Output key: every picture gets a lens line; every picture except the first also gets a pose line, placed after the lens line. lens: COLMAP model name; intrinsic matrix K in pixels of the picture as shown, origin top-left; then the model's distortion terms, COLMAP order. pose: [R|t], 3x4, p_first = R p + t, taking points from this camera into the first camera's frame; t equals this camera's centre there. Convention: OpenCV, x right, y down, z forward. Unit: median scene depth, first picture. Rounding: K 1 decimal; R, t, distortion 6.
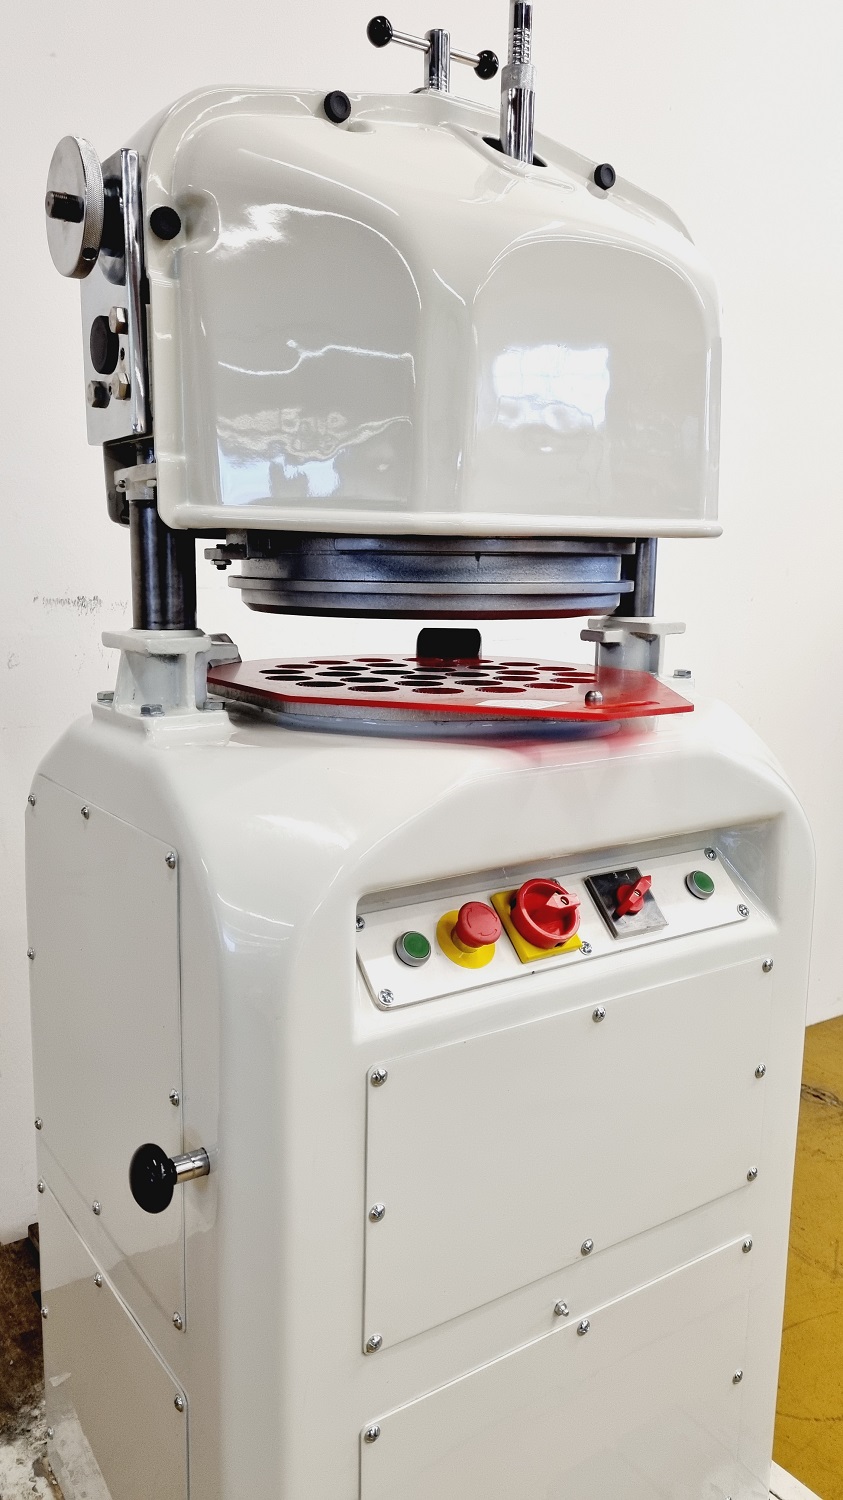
lens RADIAL K [[1146.0, 0, 432.5], [0, 1146.0, 747.9], [0, 0, 1]] dist [0.030833, -0.000625]
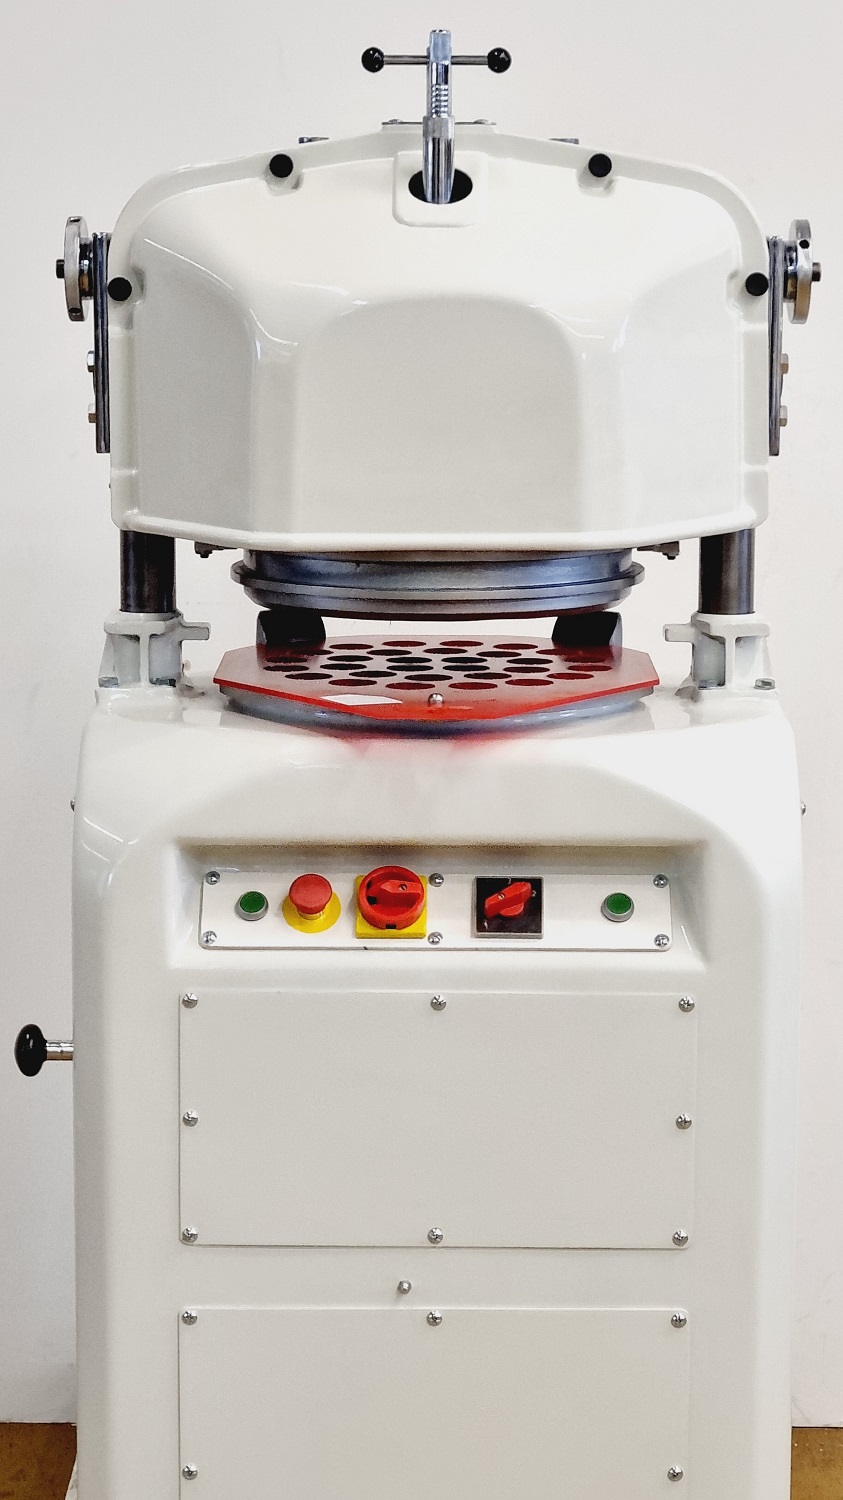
lens RADIAL K [[3324.7, 0, 421.5], [0, 3324.7, 750.0], [0, 0, 1]] dist [0.051454, 0.104865]
pose [[0.814502, 0.083215, -0.574162, 1.887713], [-0.088038, 0.995927, 0.019453, -0.055658], [0.573442, 0.034704, 0.818510, -1.522964]]
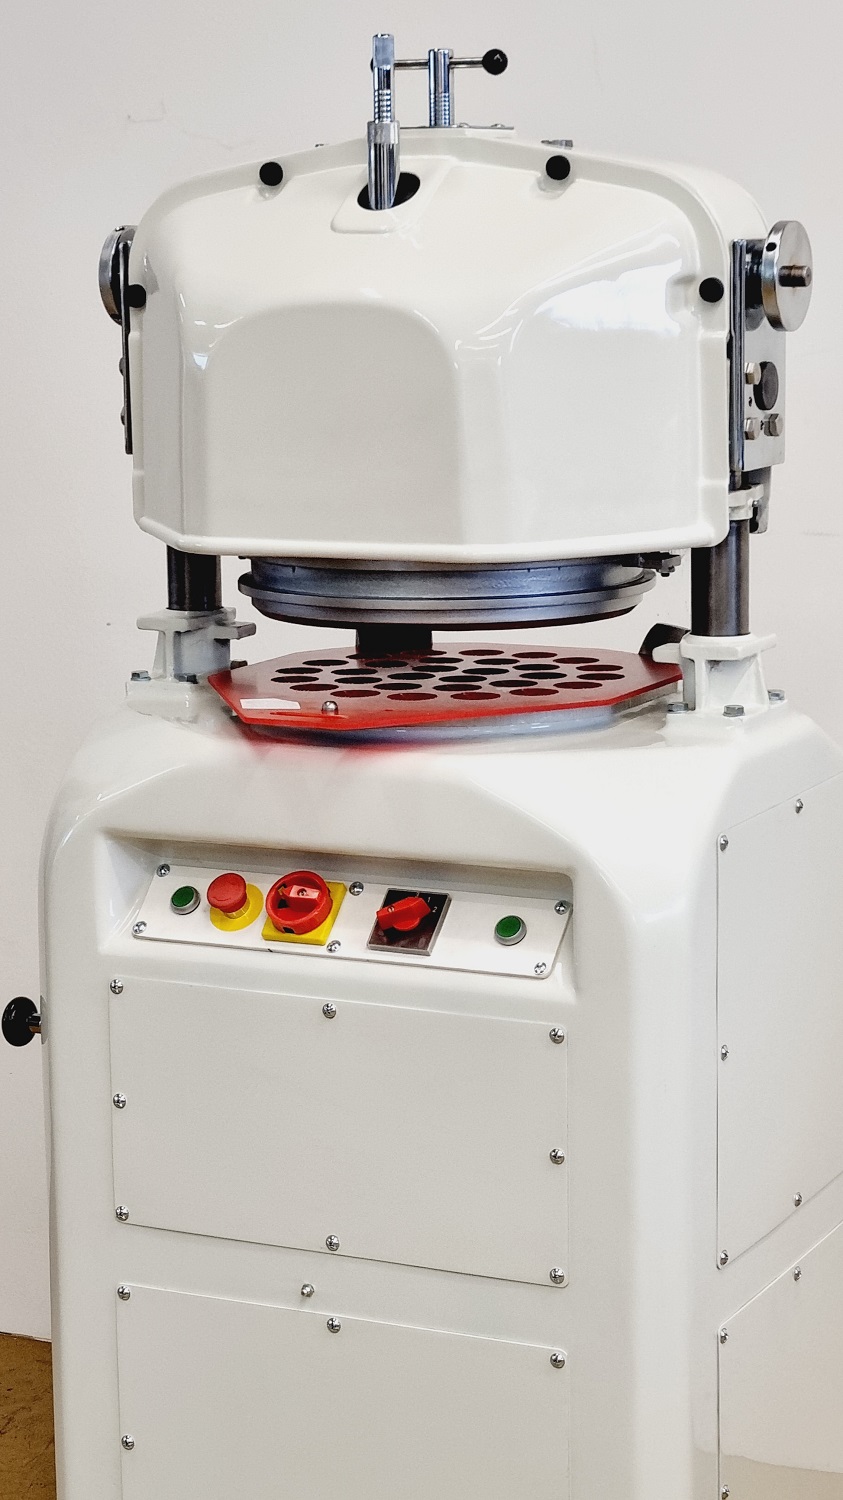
lens RADIAL K [[3325.1, 0, 420.7], [0, 3325.1, 783.8], [0, 0, 1]] dist [0.063246, -0.001452]
pose [[0.477584, 0.131643, -0.868668, 2.842839], [-0.127428, 0.988635, 0.079765, -0.228591], [0.869296, 0.072598, 0.488931, -0.430865]]
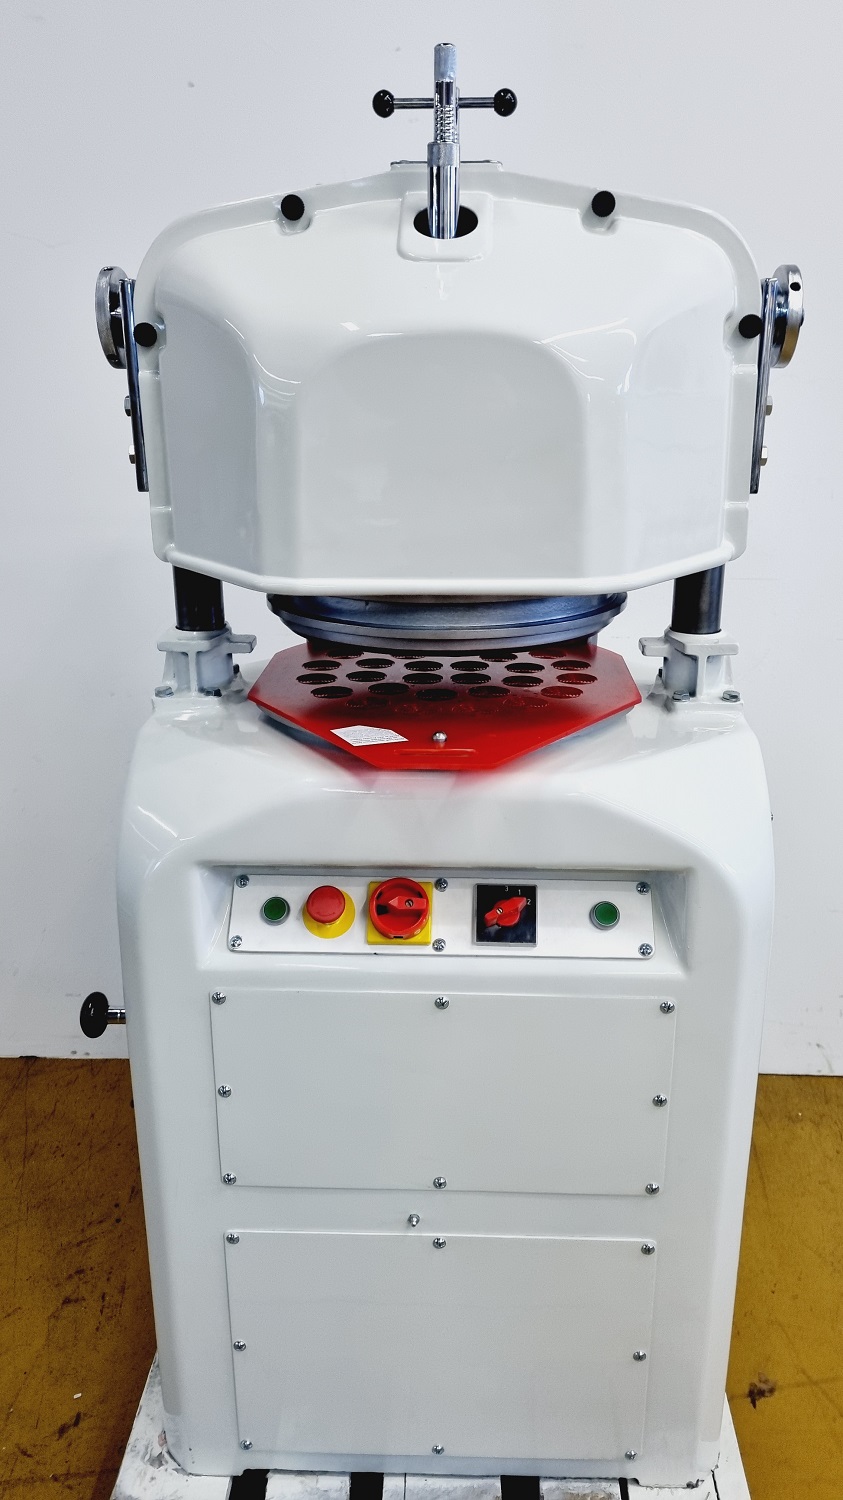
lens RADIAL K [[1146.0, 0, 432.5], [0, 1146.0, 747.9], [0, 0, 1]] dist [0.030833, -0.000625]
pose [[0.796406, 0.179656, -0.577460, 0.775443], [-0.087733, 0.979077, 0.183608, -0.236464], [0.598364, -0.095565, 0.795505, 0.099745]]
